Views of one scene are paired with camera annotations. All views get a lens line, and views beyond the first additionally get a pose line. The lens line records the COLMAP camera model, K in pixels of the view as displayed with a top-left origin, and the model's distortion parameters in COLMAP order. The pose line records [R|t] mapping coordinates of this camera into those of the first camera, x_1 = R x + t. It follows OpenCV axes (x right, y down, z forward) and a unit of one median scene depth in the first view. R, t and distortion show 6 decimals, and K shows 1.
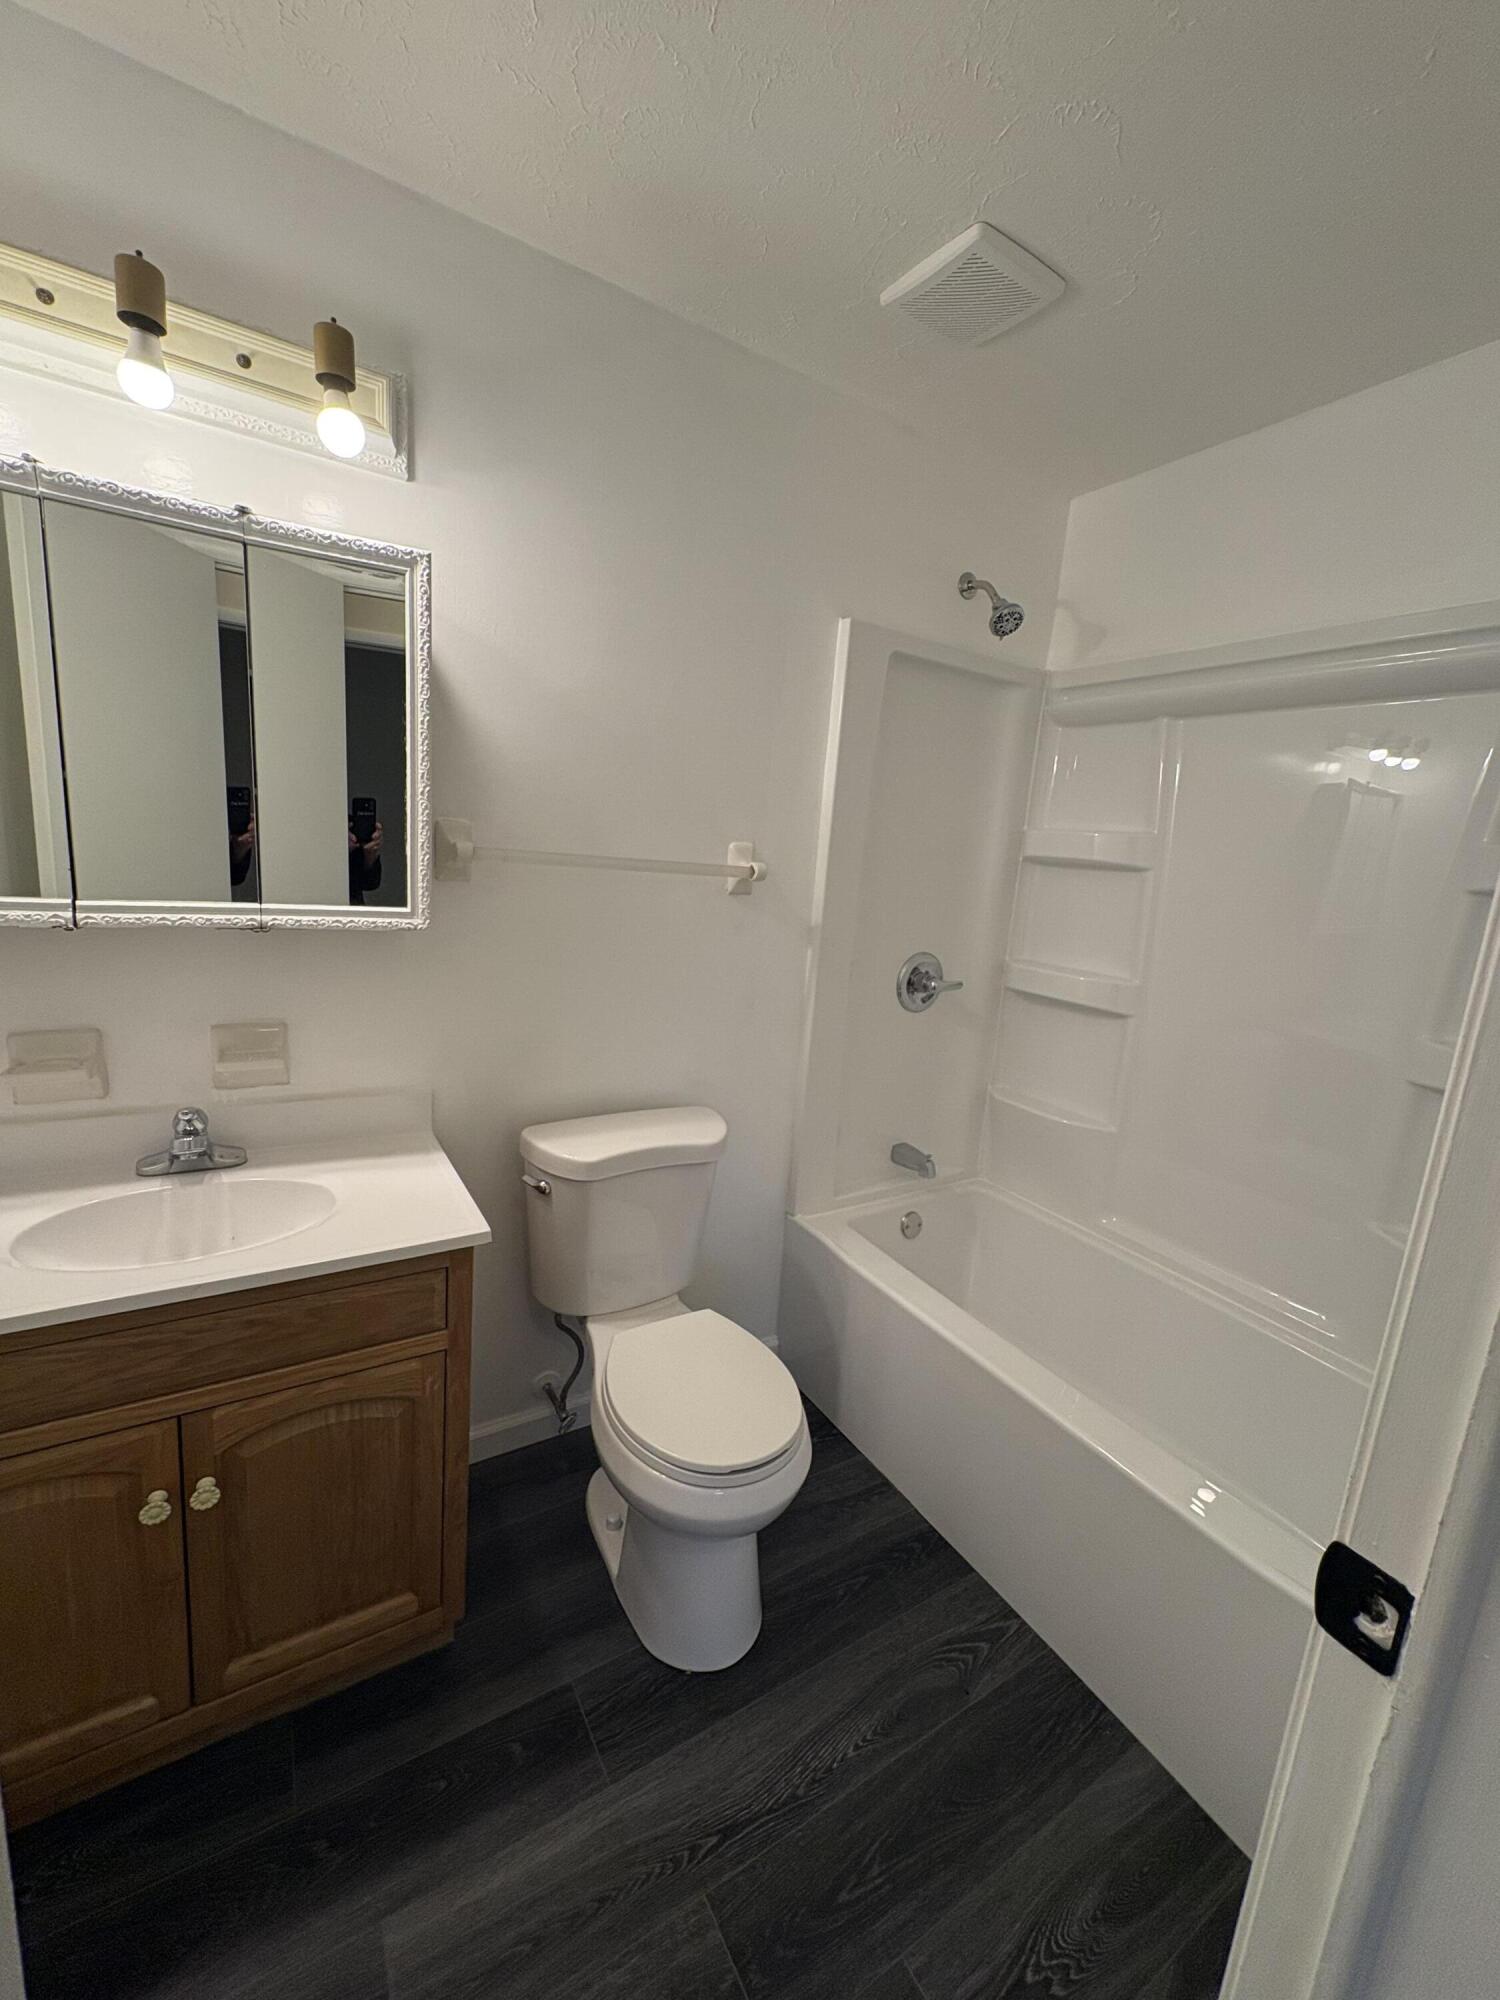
lens RADIAL K [[796.4, 0, 750.6], [0, 796.4, 998.0], [0, 0, 1]] dist [-0.000591, 0.000306]
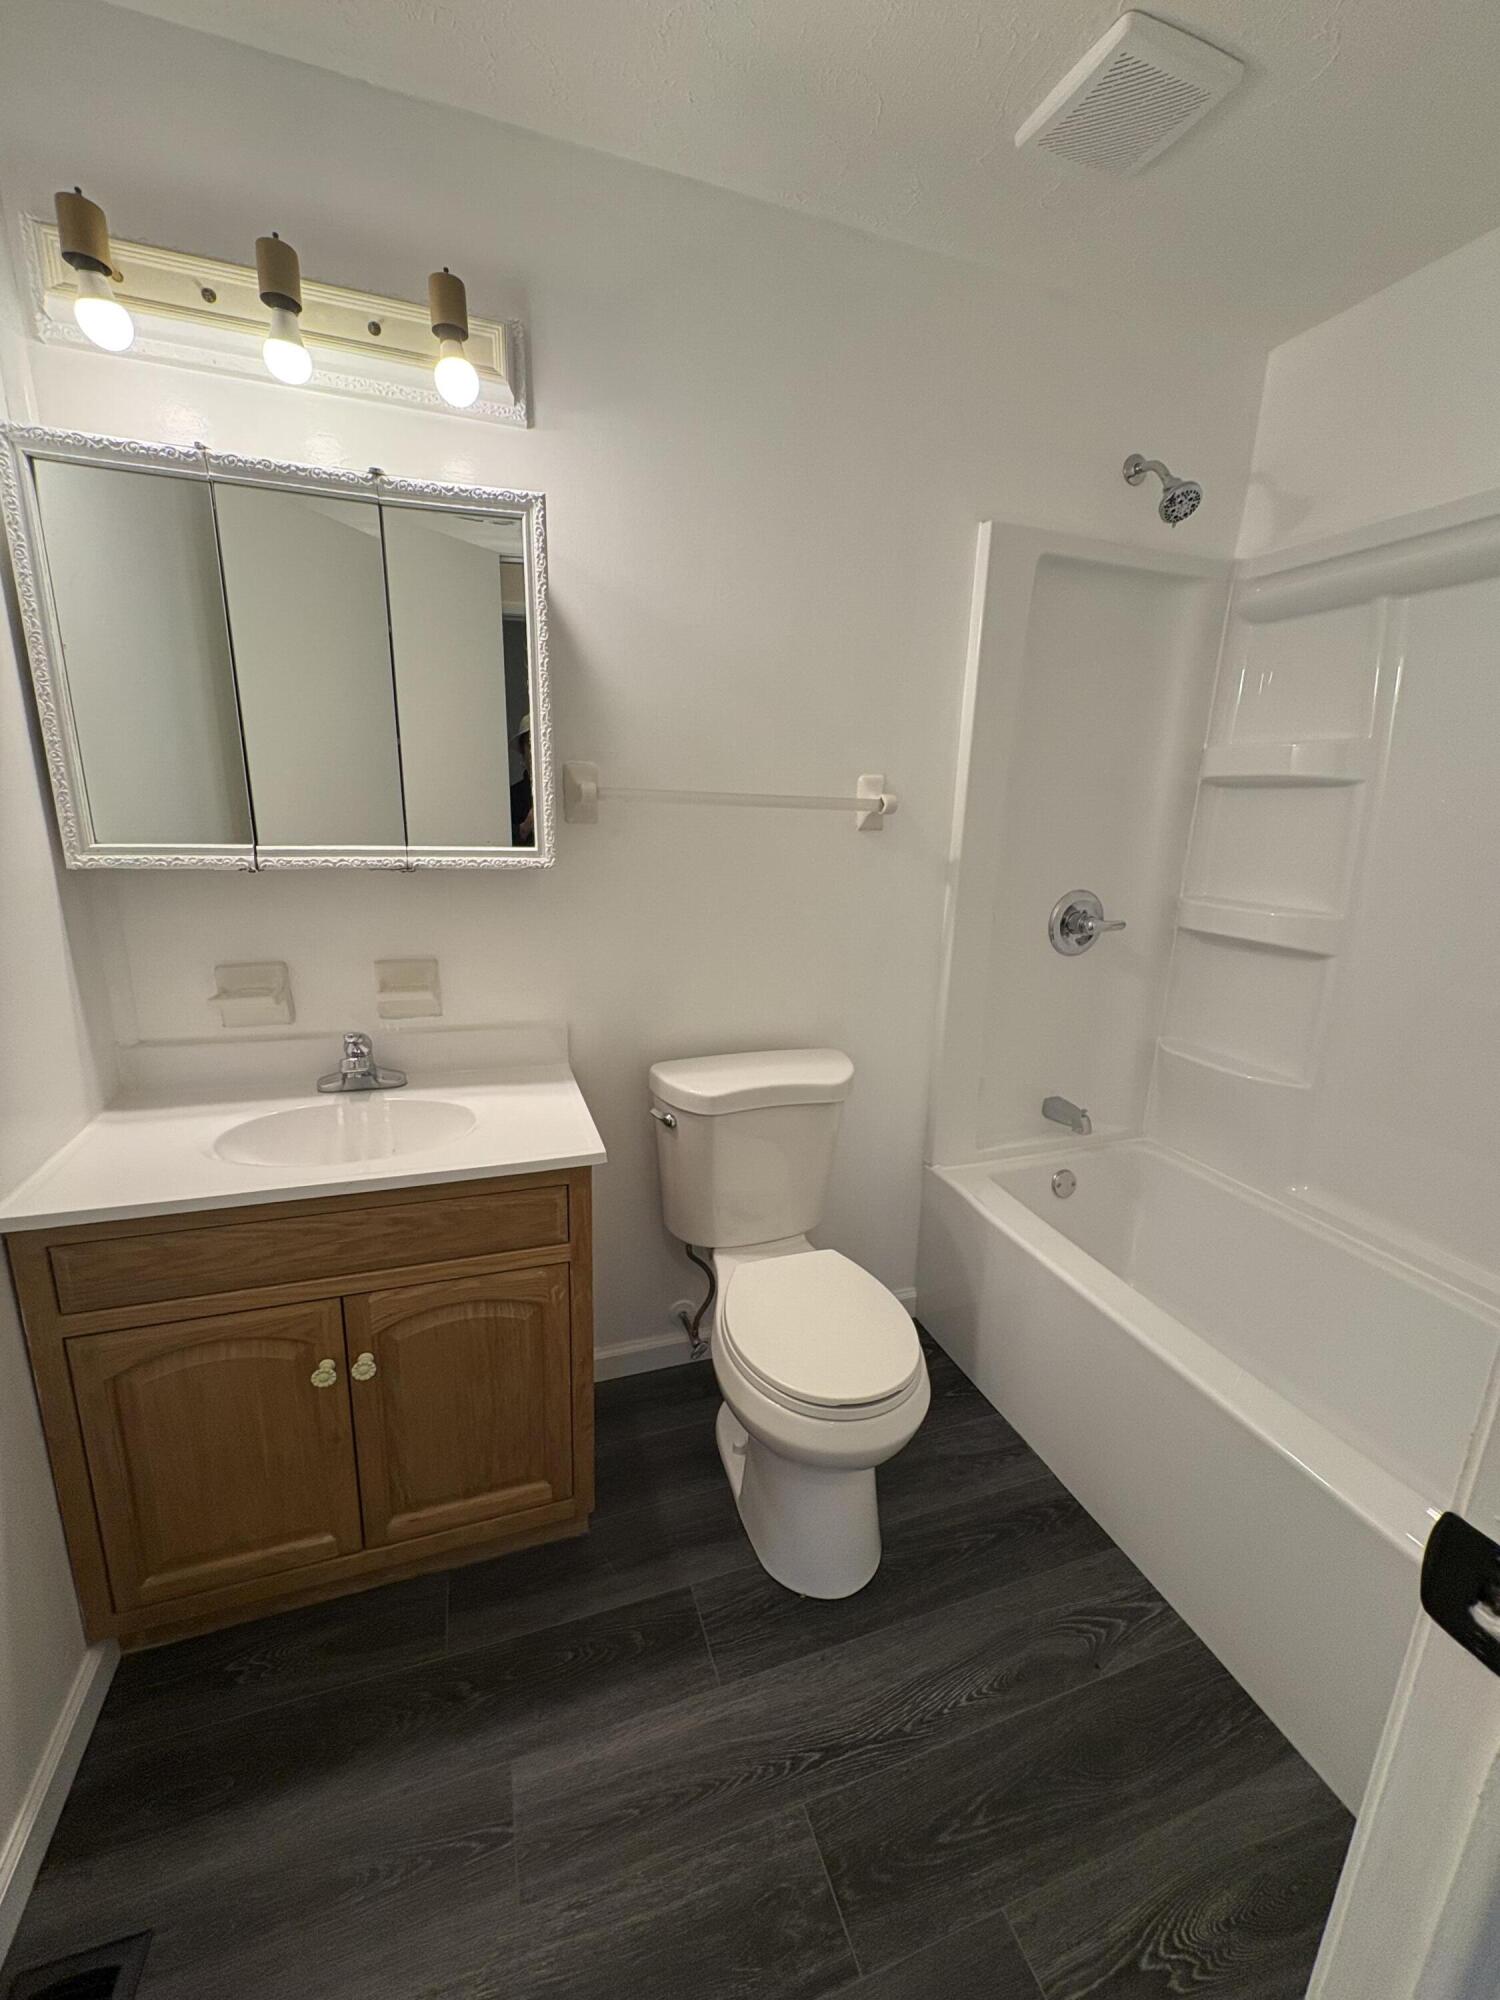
lens RADIAL K [[796.4, 0, 750.8], [0, 796.4, 998.3], [0, 0, 1]] dist [-0.000591, 0.000306]
pose [[0.976363, 0.003656, -0.216108, 0.077395], [0.005736, 0.999066, 0.042819, 0.044481], [0.216063, -0.043047, 0.975430, 0.030729]]
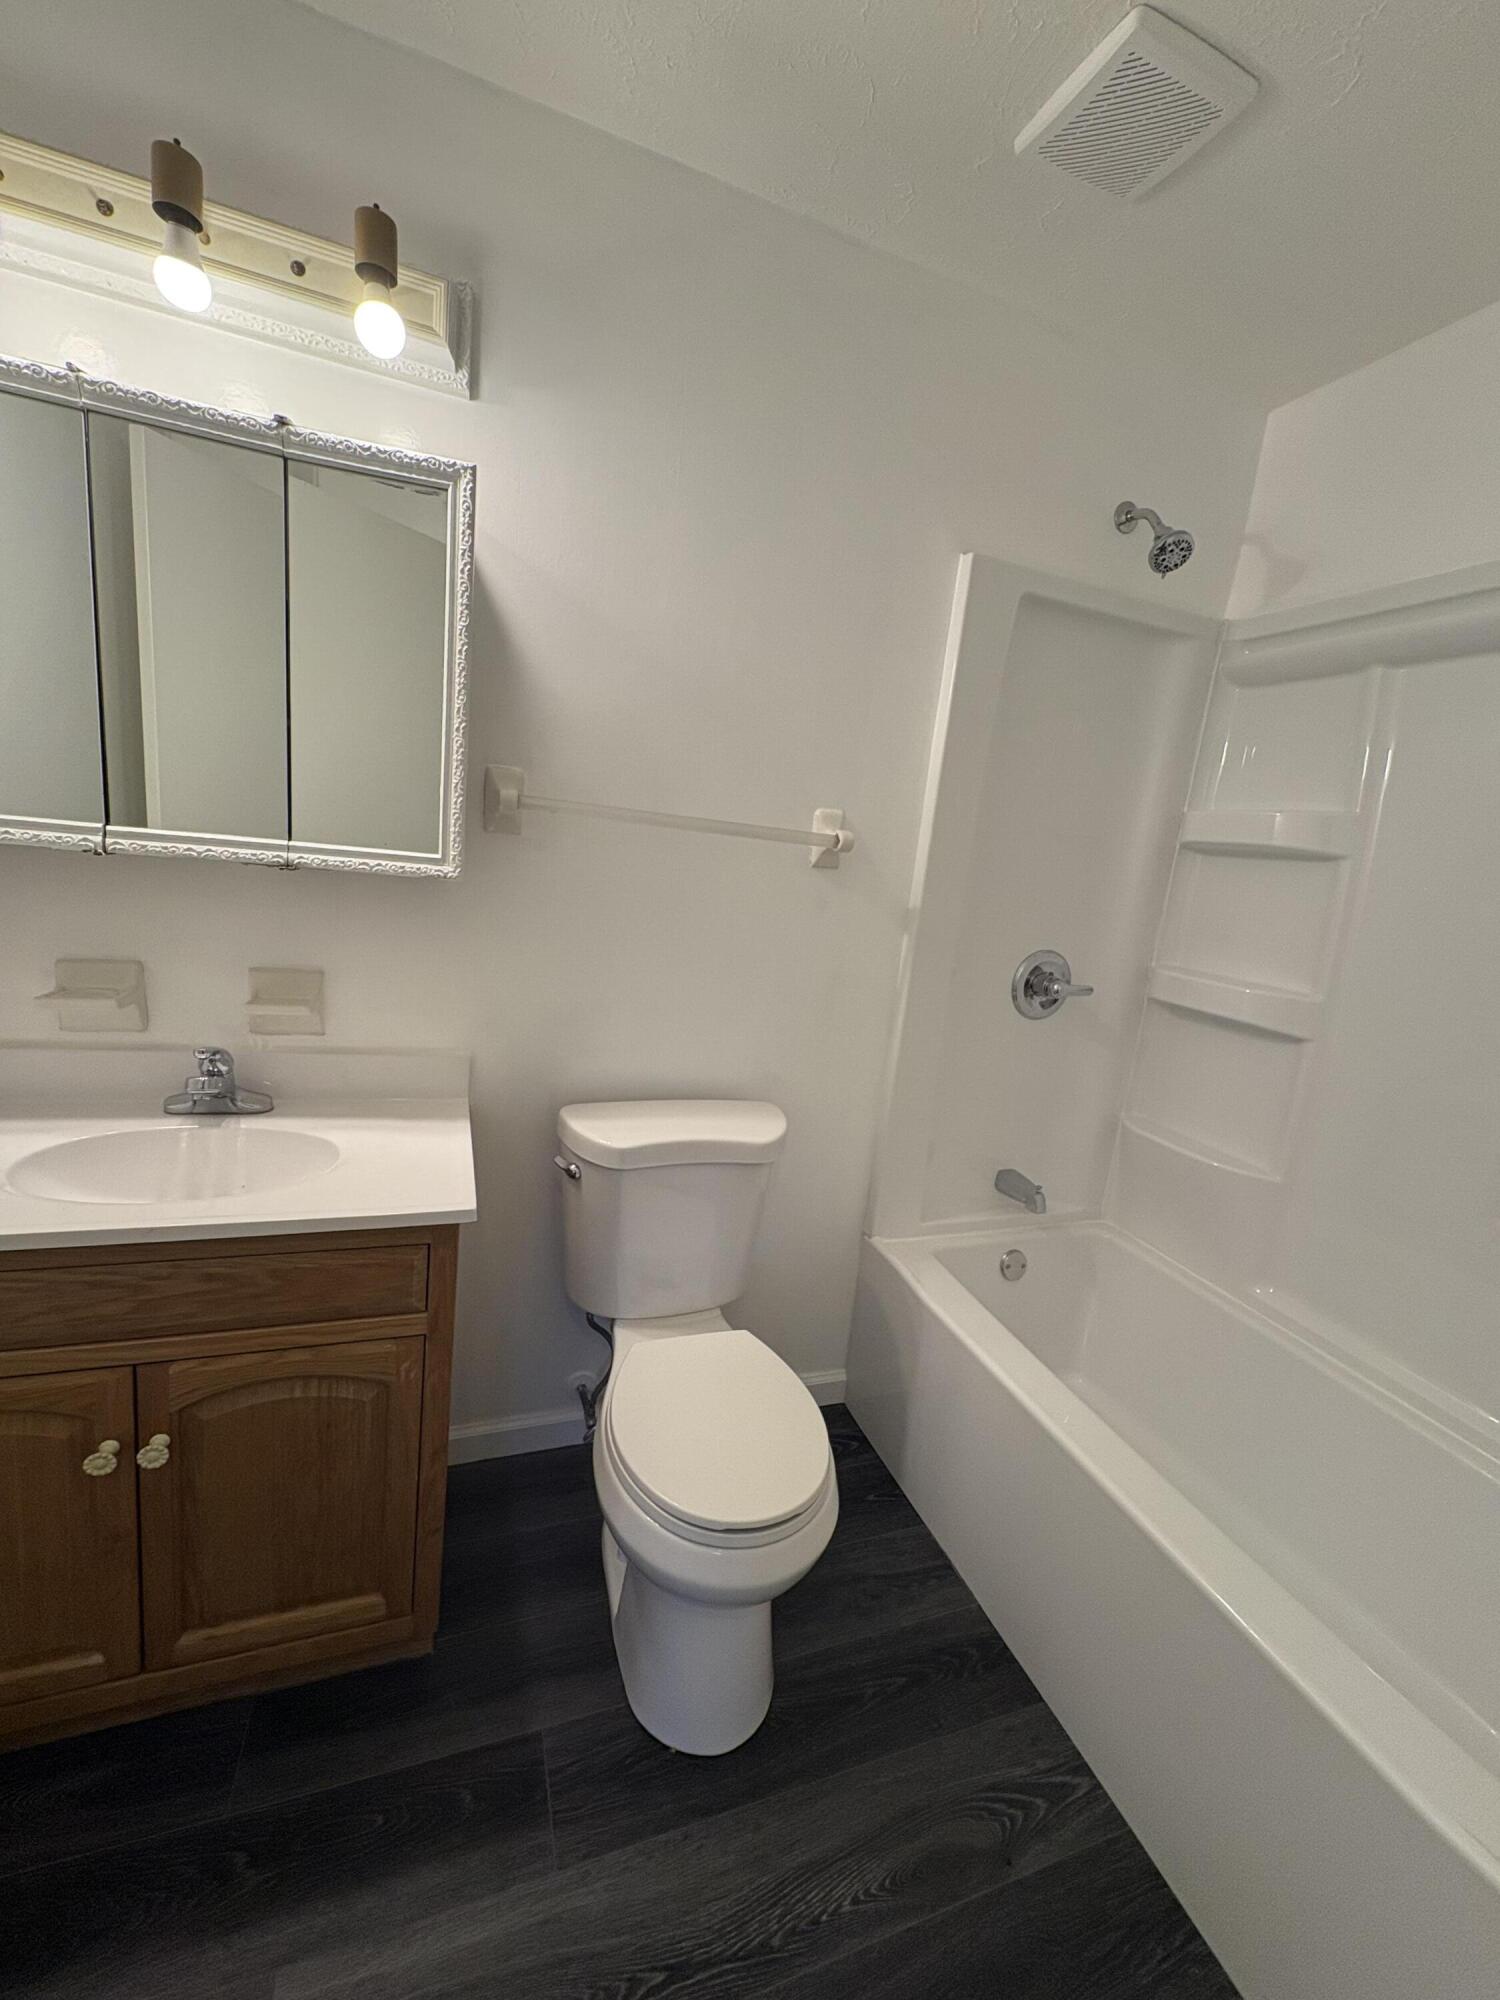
lens RADIAL K [[796.4, 0, 752.3], [0, 796.4, 997.9], [0, 0, 1]] dist [-0.000591, 0.000306]
pose [[0.979543, 0.065674, -0.190219, 0.122293], [-0.068323, 0.997636, -0.007391, 0.038456], [0.189284, 0.020236, 0.981714, 0.164494]]
